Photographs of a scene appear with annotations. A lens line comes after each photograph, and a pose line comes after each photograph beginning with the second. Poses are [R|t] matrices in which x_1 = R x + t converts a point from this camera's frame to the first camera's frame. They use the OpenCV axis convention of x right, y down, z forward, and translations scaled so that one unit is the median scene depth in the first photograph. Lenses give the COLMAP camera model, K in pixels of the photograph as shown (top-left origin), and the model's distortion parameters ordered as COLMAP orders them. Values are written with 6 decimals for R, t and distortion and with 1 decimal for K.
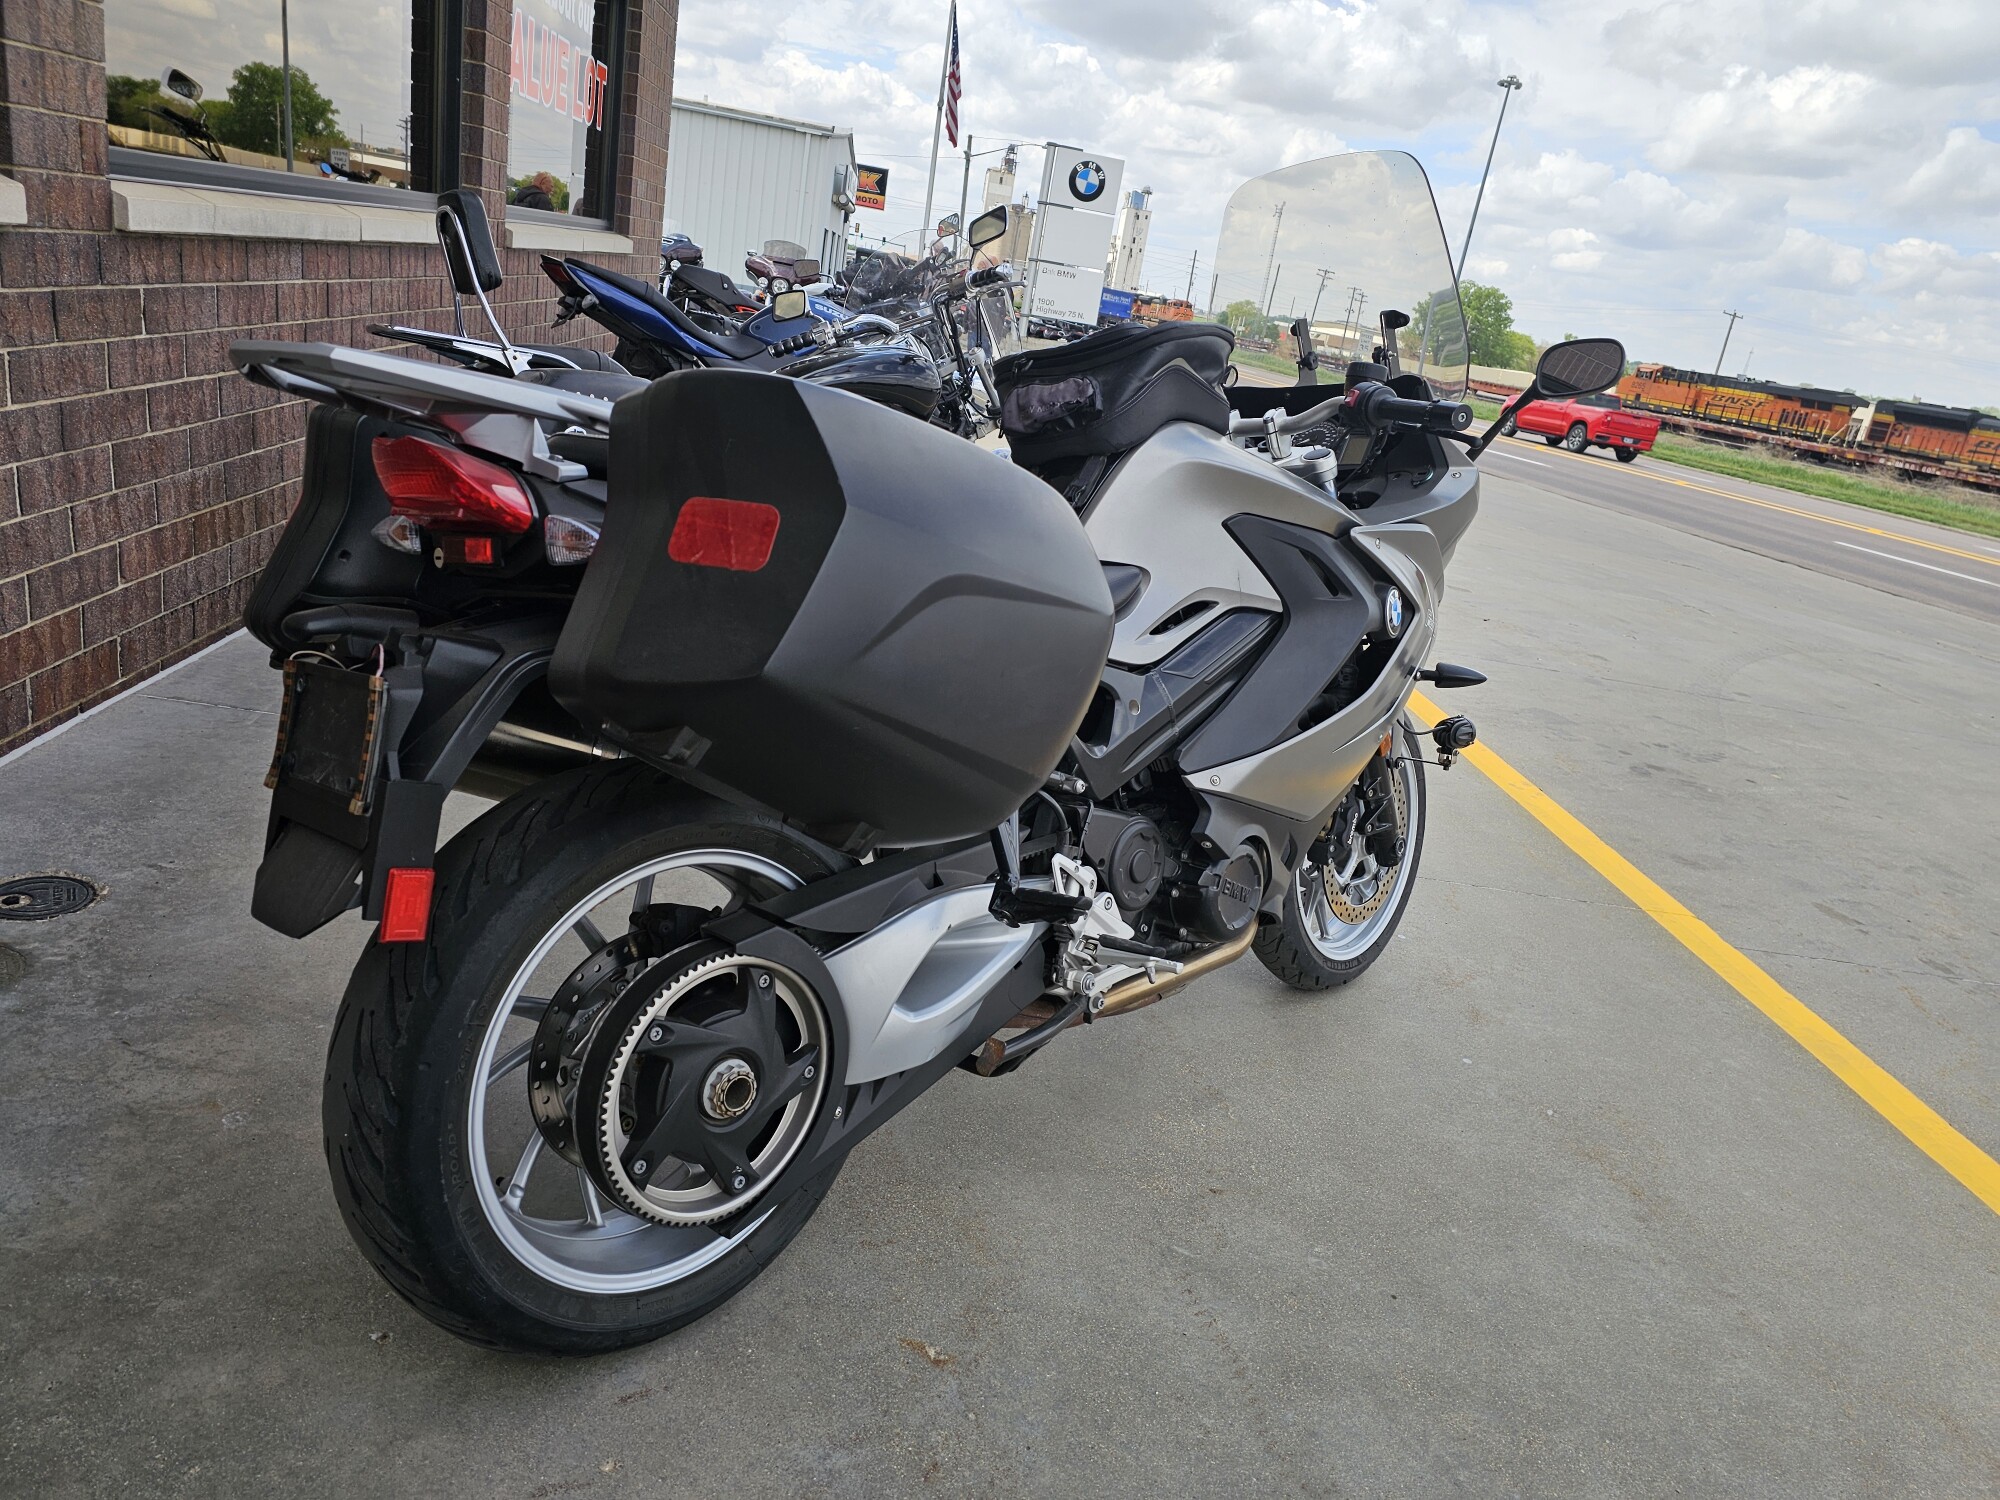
lens RADIAL K [[1351.2, 0, 1015.8], [0, 1351.2, 761.4], [0, 0, 1]] dist [0.041942, -0.038768]
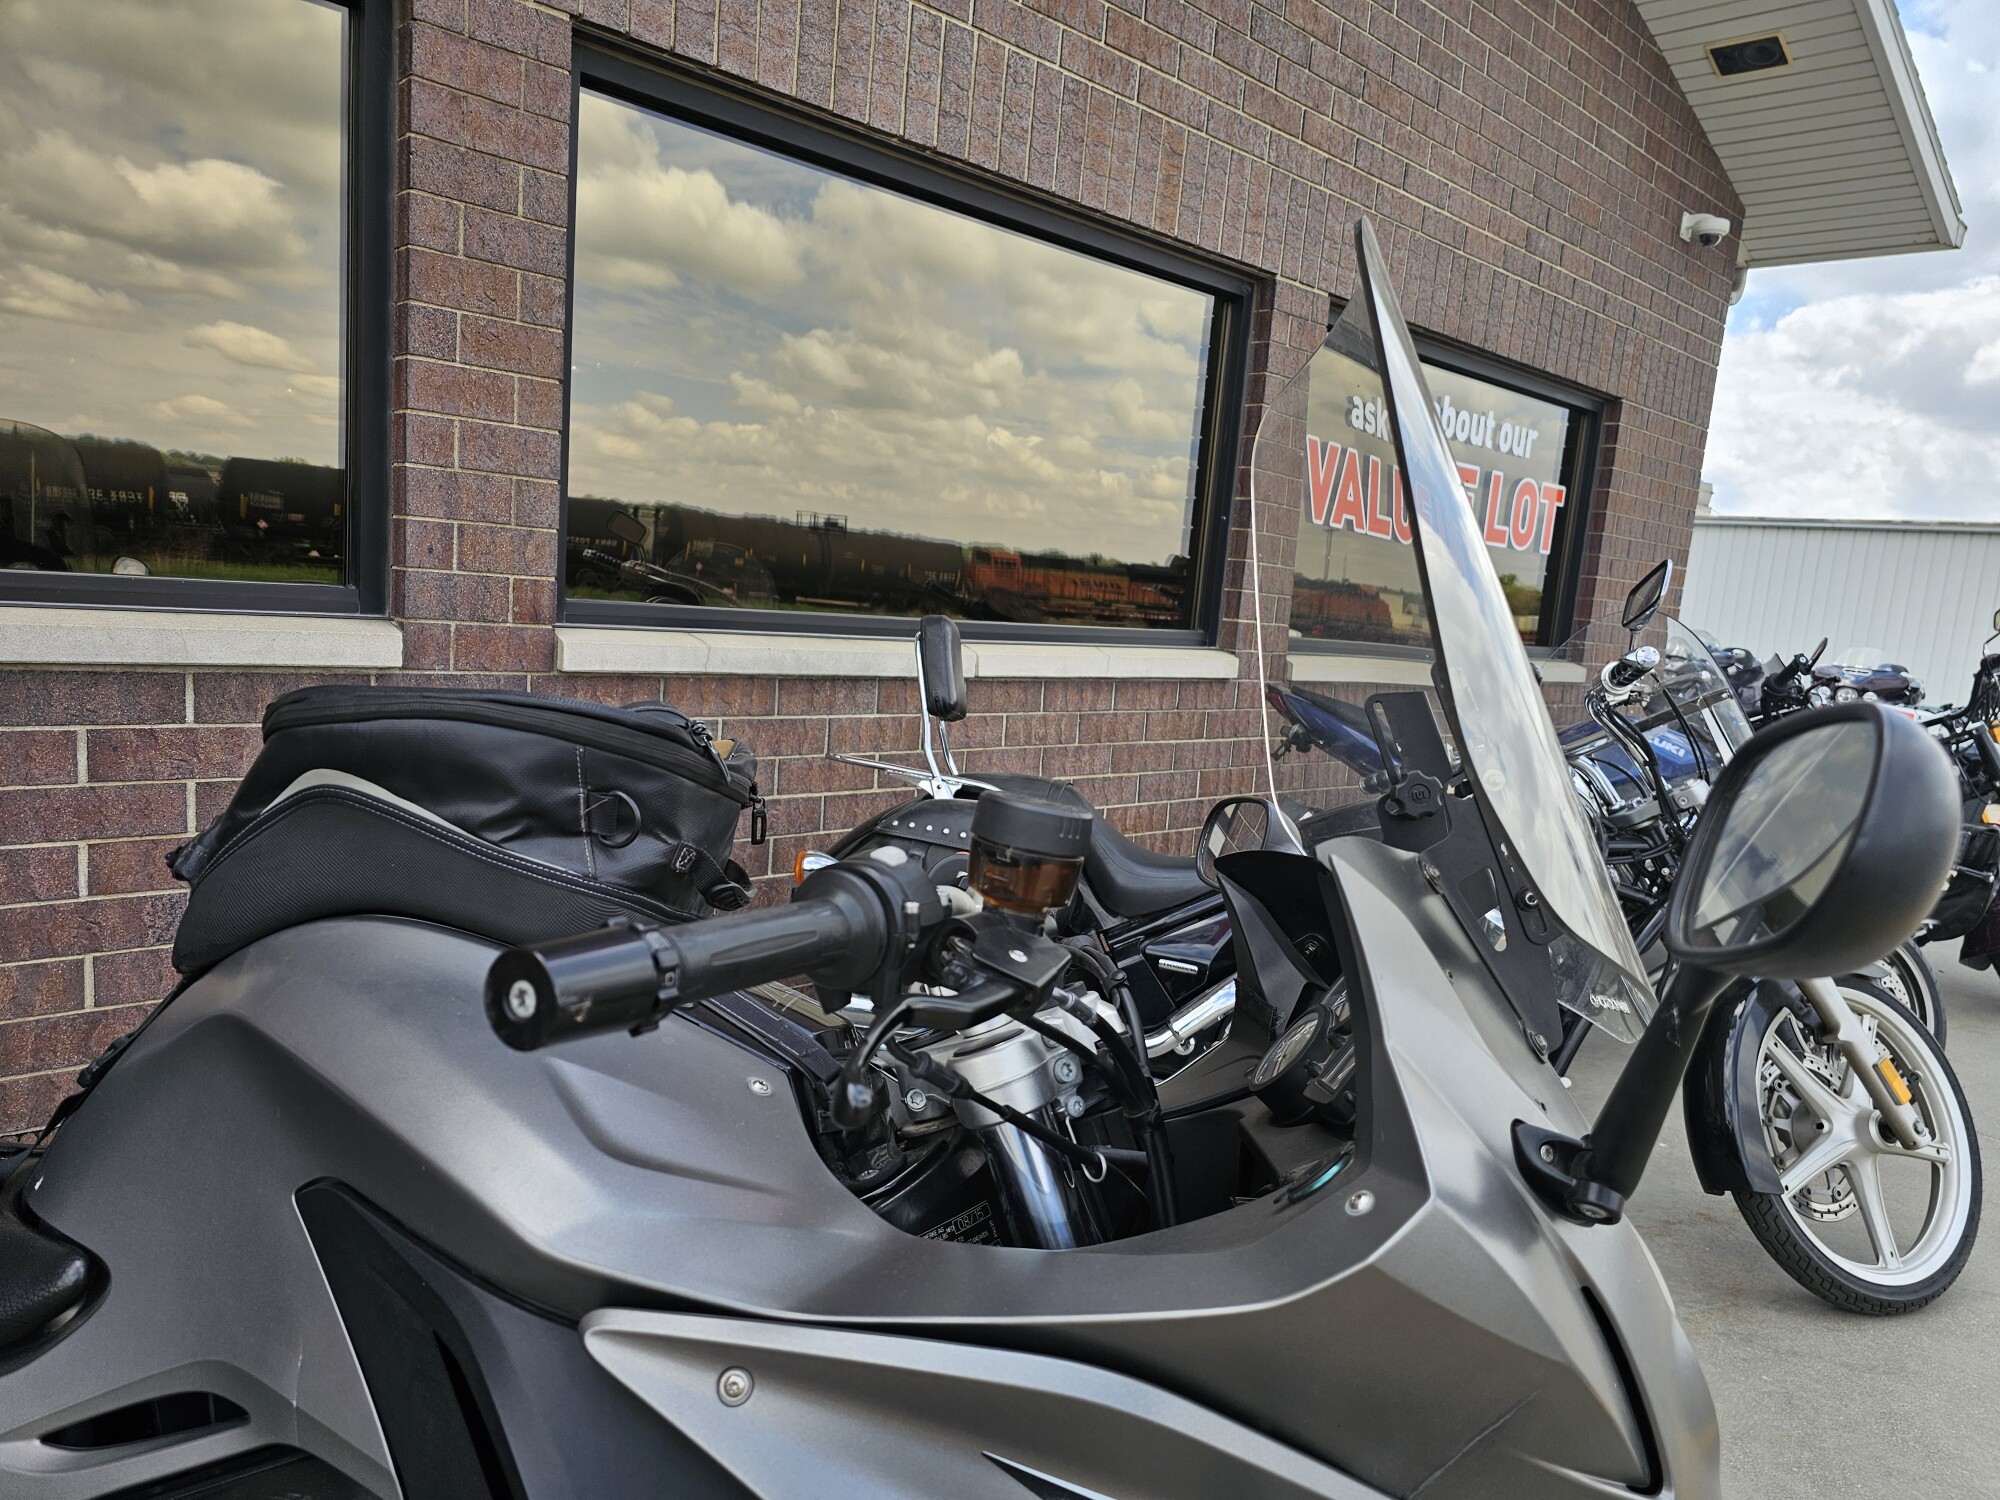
lens RADIAL K [[1348.5, 0, 973.1], [0, 1348.5, 775.4], [0, 0, 1]] dist [0.053848, -0.048794]
pose [[0.640539, 0.002000, -0.767923, 0.557546], [-0.233671, 0.953085, -0.192426, -0.256056], [0.731510, 0.302698, 0.610955, 0.870922]]
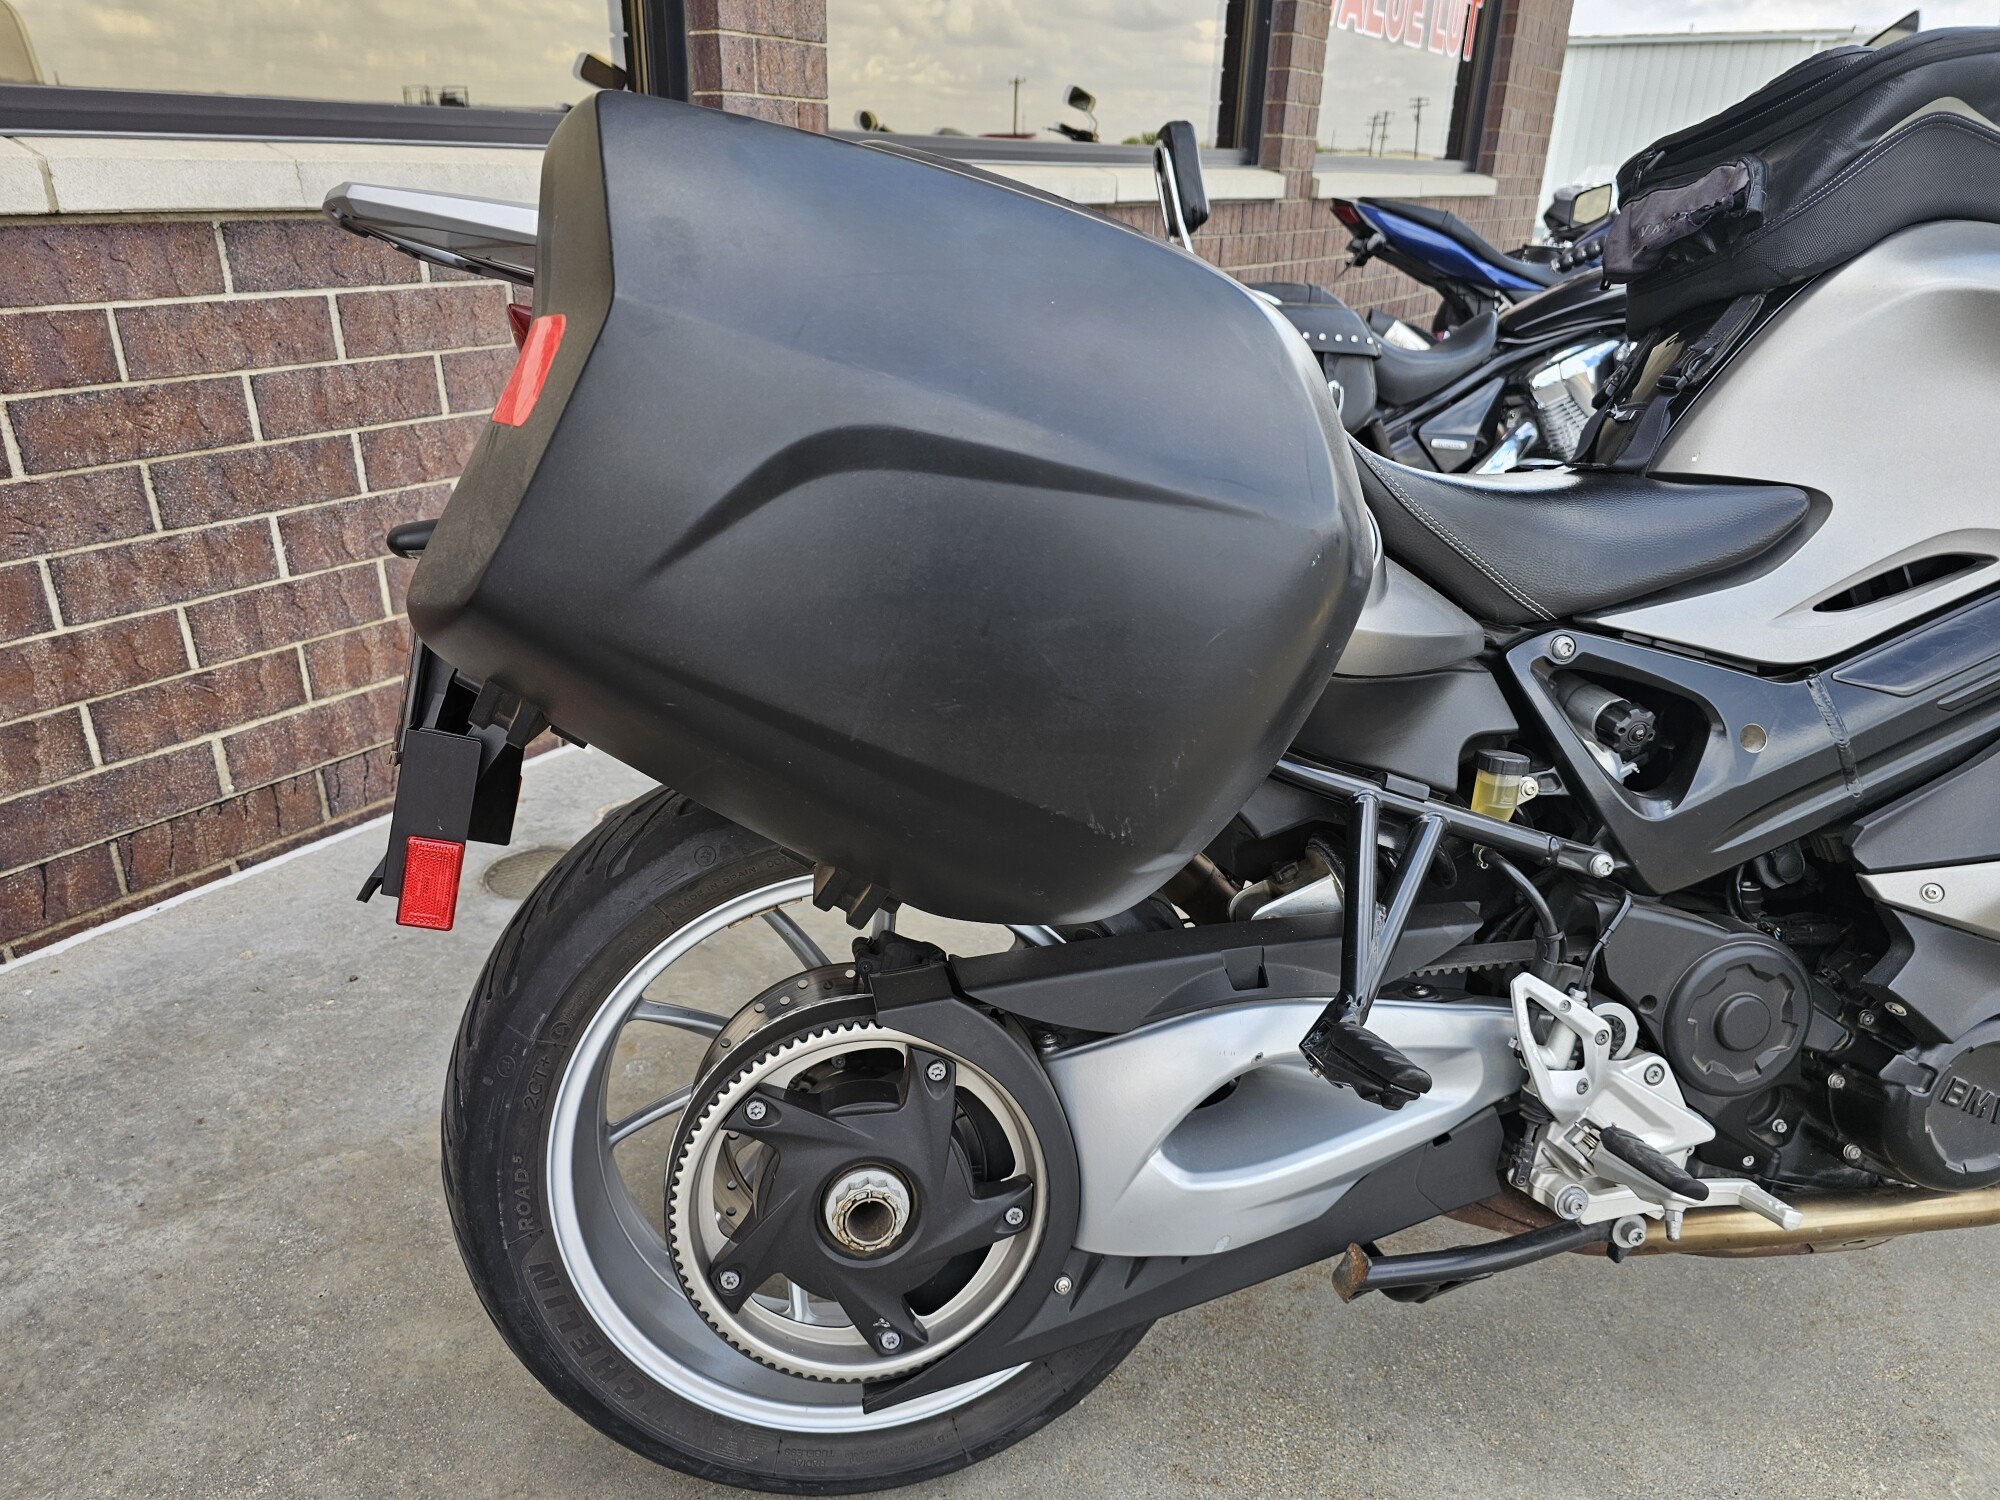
lens RADIAL K [[1364.4, 0, 942.9], [0, 1364.4, 770.3], [0, 0, 1]] dist [0.040944, -0.043903]
pose [[0.774801, 0.110619, -0.622452, 0.175123], [-0.102500, 0.993527, 0.048978, -0.020068], [0.623841, 0.025853, 0.781124, 0.330833]]
